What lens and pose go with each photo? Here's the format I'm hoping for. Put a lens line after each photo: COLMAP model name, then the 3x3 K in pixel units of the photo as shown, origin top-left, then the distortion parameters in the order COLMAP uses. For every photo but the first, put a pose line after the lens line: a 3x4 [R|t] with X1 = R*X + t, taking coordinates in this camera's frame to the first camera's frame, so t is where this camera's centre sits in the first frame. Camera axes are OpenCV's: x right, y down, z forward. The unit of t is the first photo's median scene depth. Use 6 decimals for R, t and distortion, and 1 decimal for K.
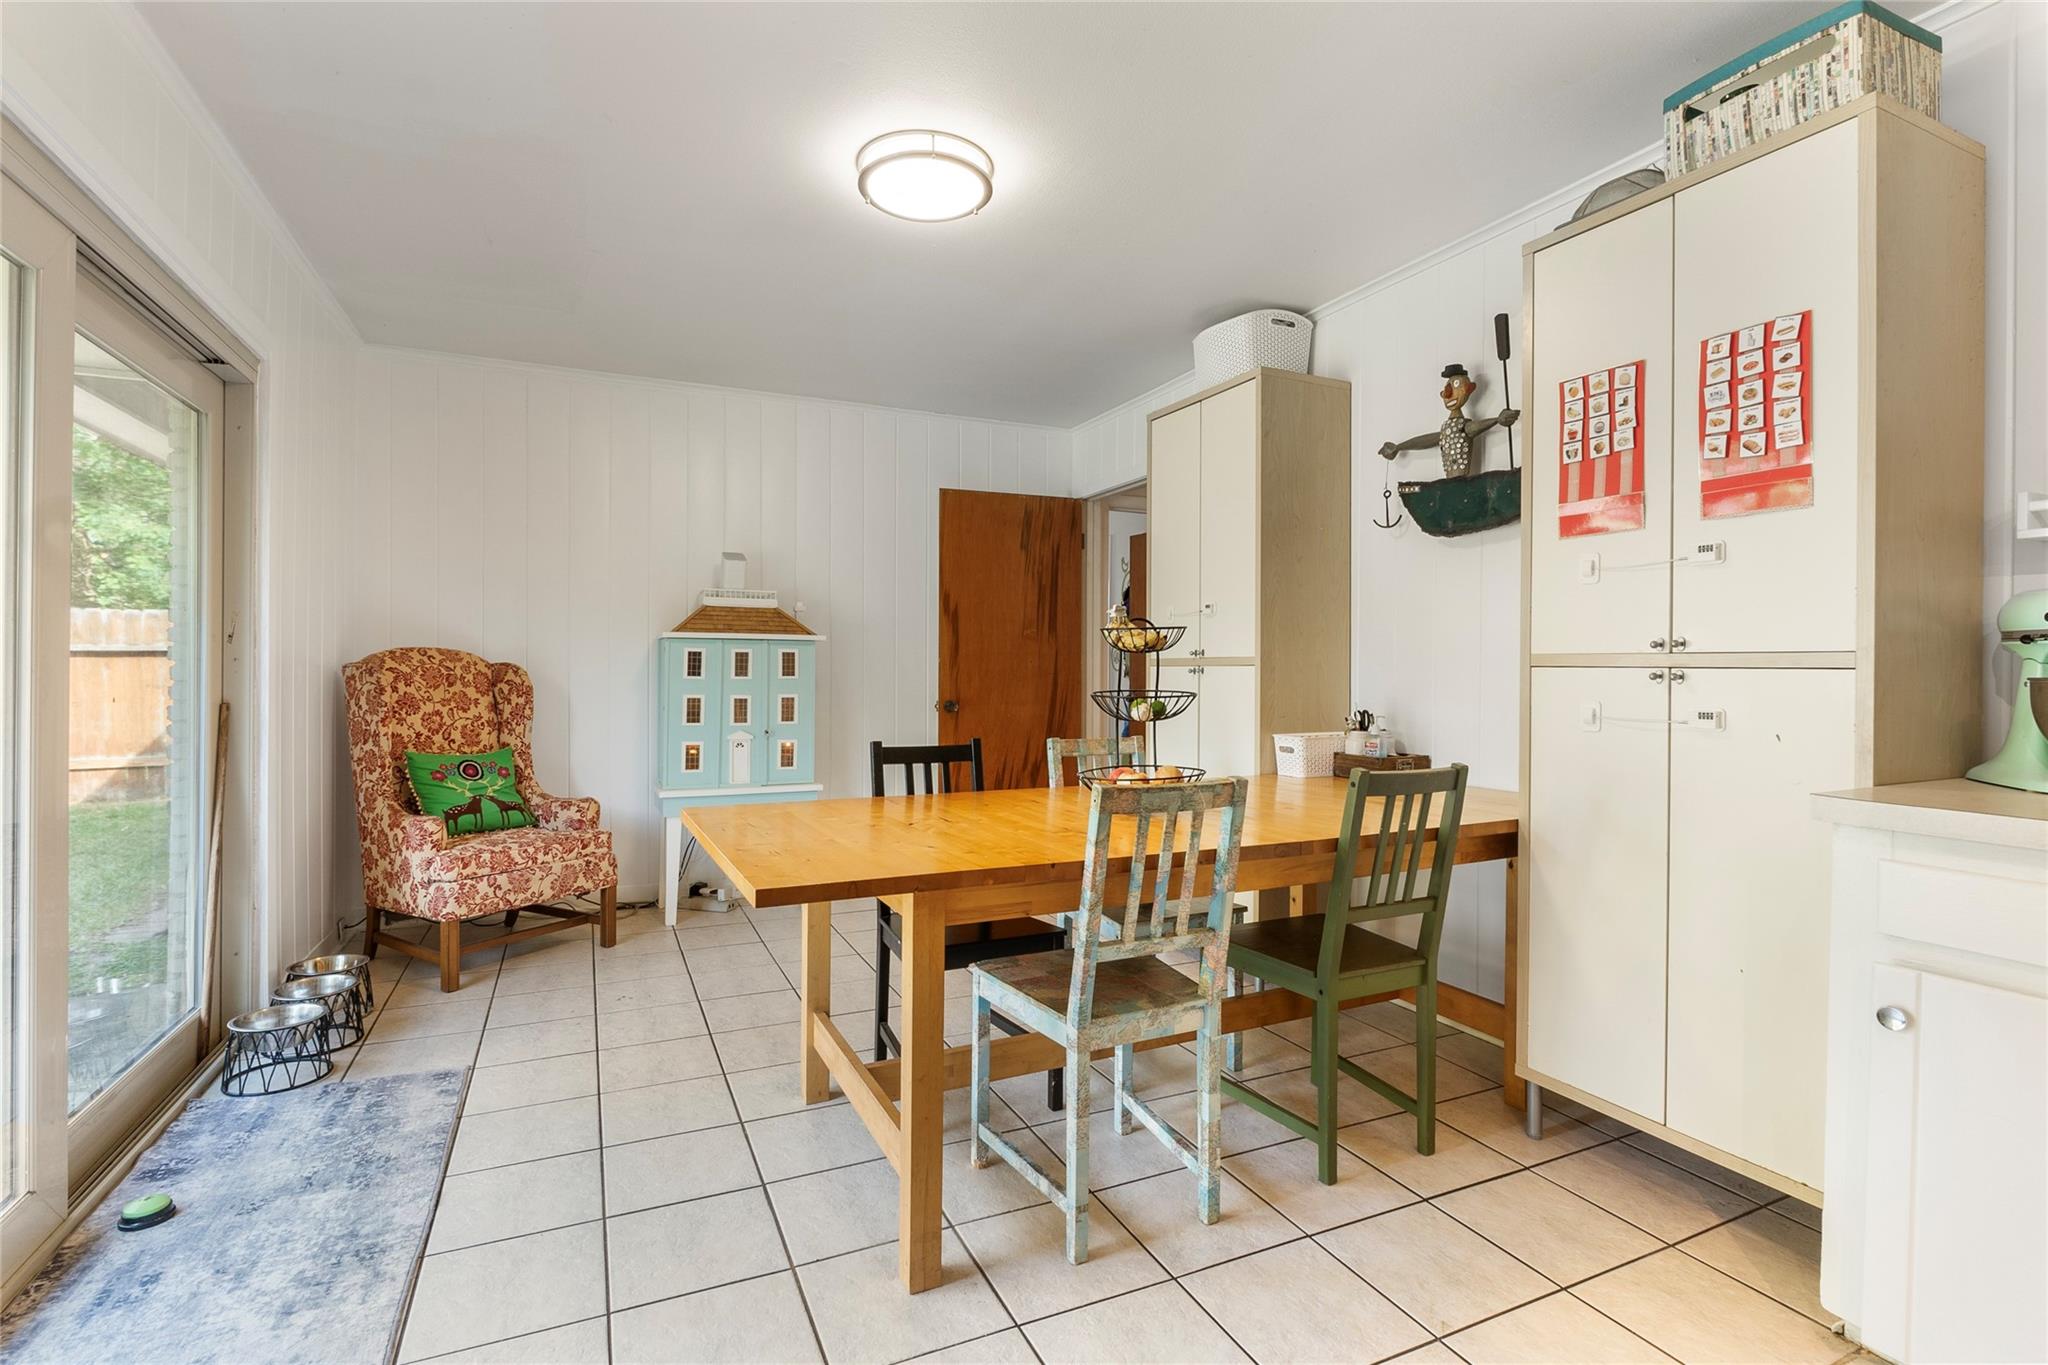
lens RADIAL K [[959.2, 0, 1030.1], [0, 959.2, 671.3], [0, 0, 1]] dist [-0.009549, 0.000136]
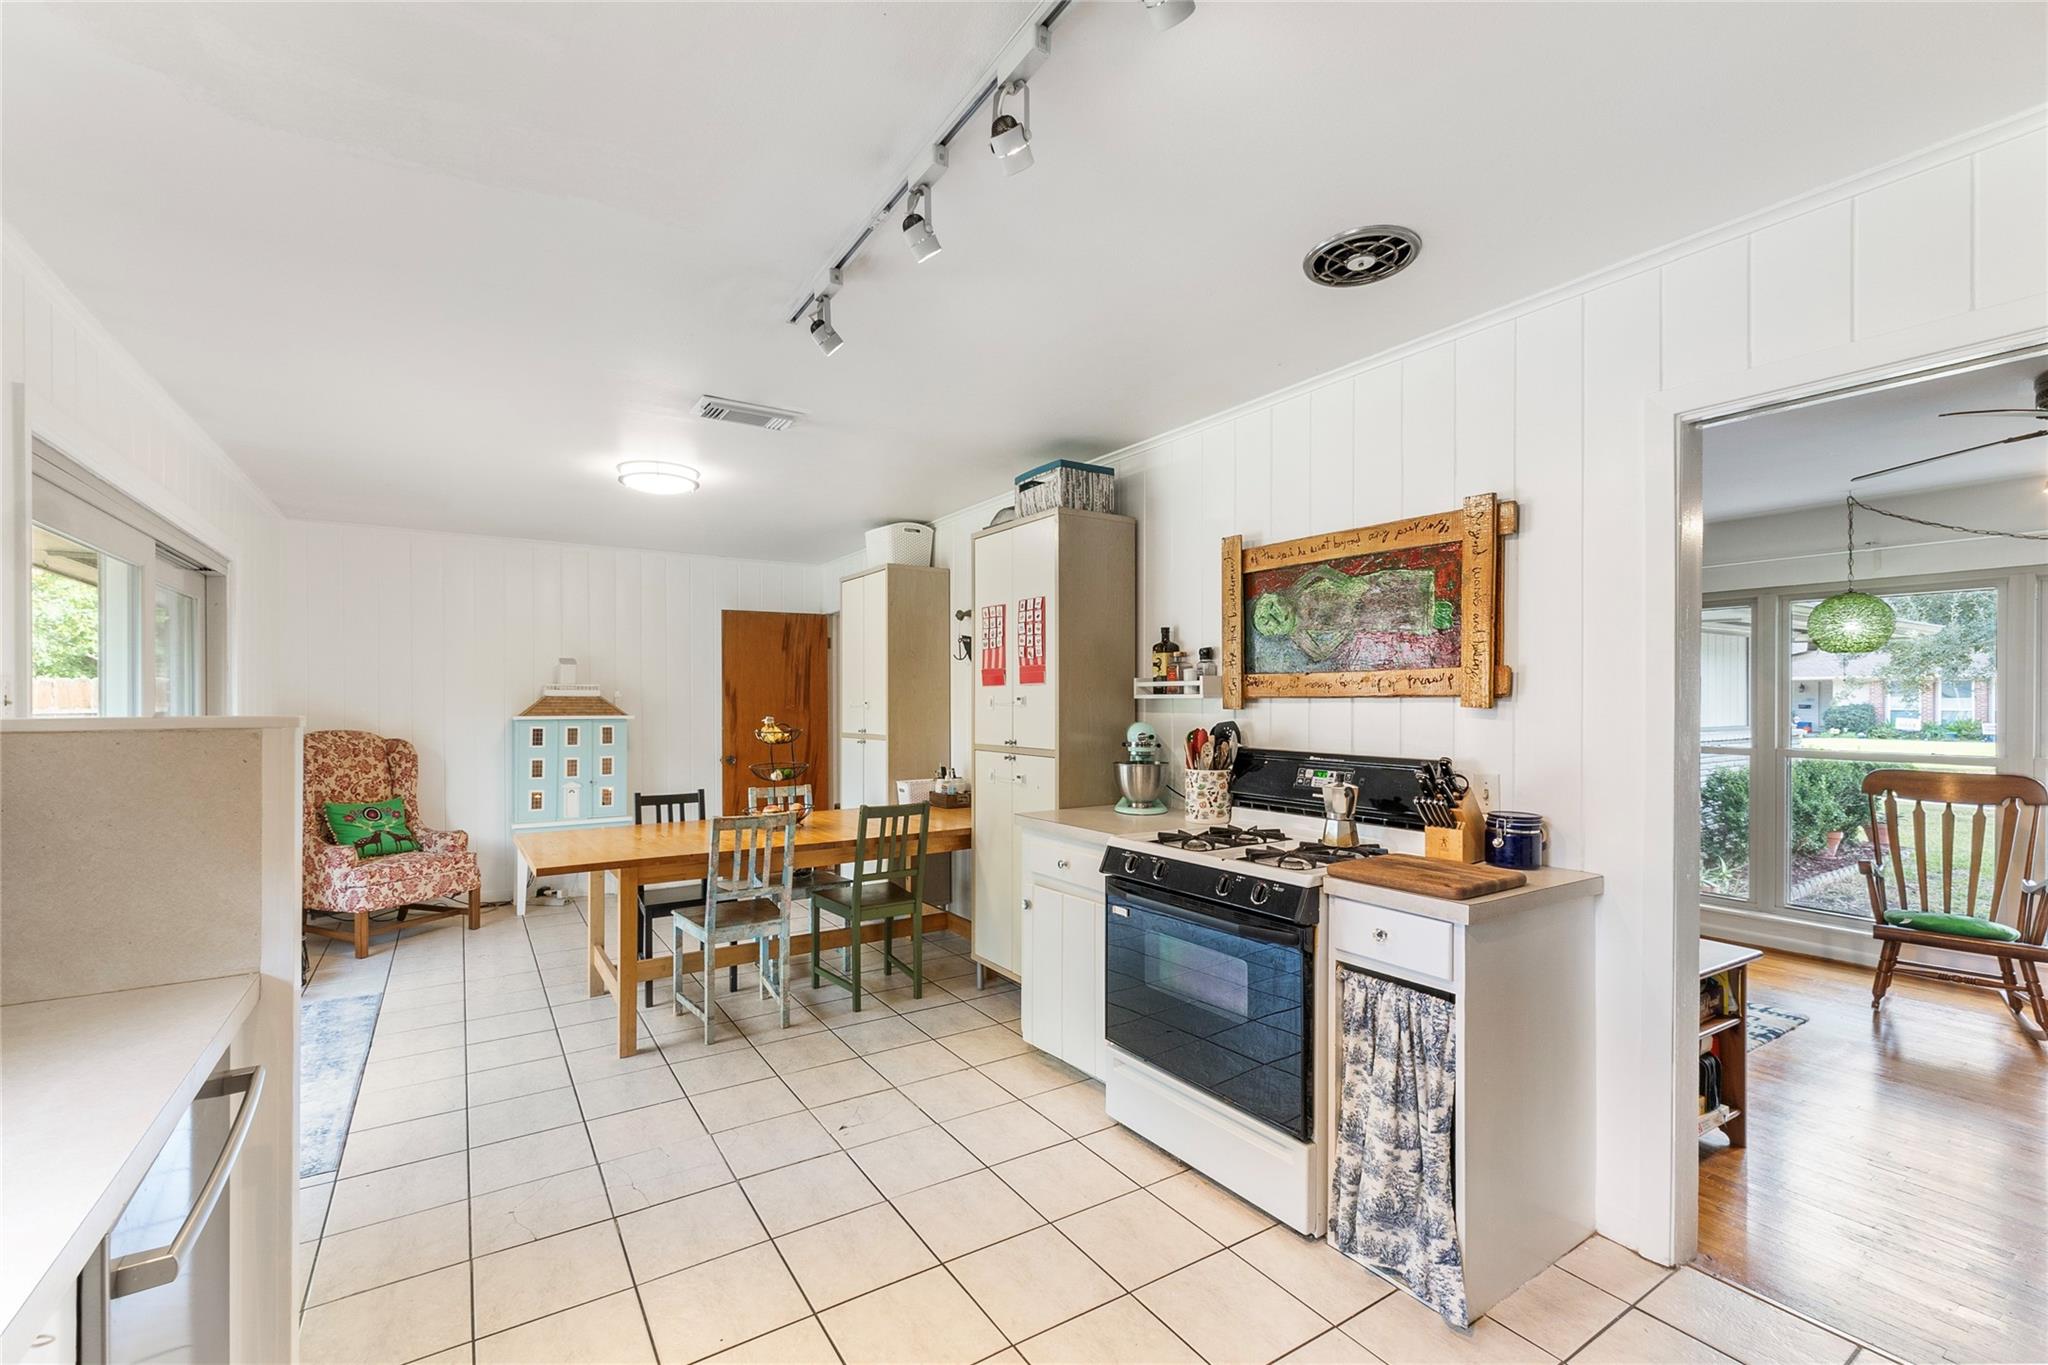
lens RADIAL K [[870.7, 0, 1026.7], [0, 870.7, 701.7], [0, 0, 1]] dist [0.001841, 0.000081]
pose [[0.990227, -0.008001, 0.139238, 0.263220], [0.008093, 0.999967, -0.000097, -0.070729], [-0.139232, 0.001223, 0.990259, -0.544009]]
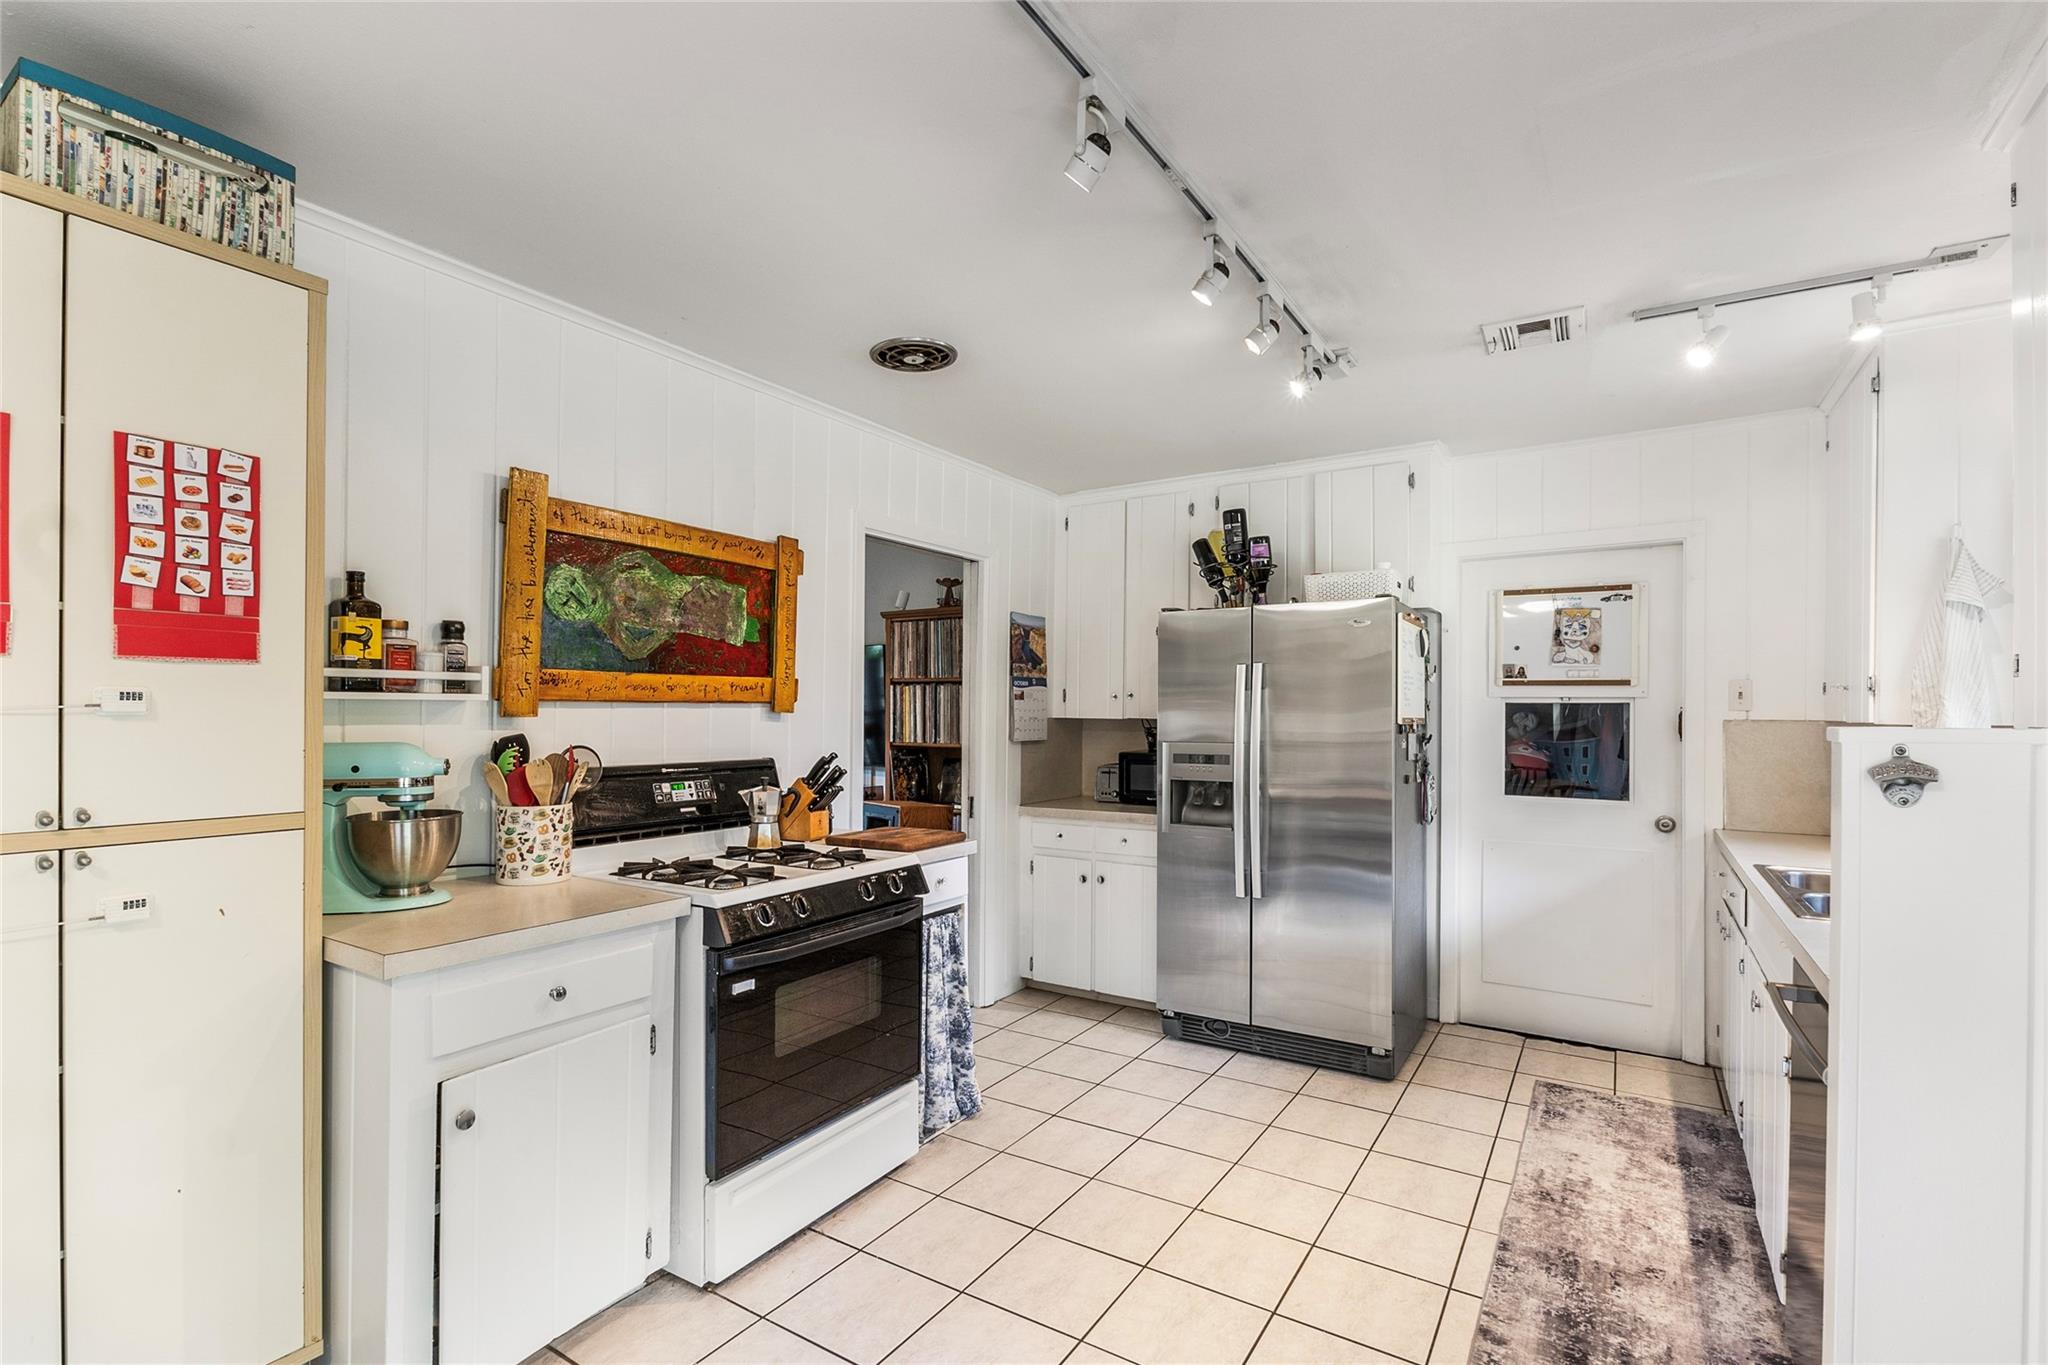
lens RADIAL K [[945.0, 0, 1034.5], [0, 945.0, 700.0], [0, 0, 1]] dist [-0.000758, 0.000044]
pose [[-0.542234, -0.002121, 0.840225, -0.214075], [-0.007752, 0.999967, -0.002478, -0.074963], [-0.840192, -0.007857, -0.542232, 0.459659]]
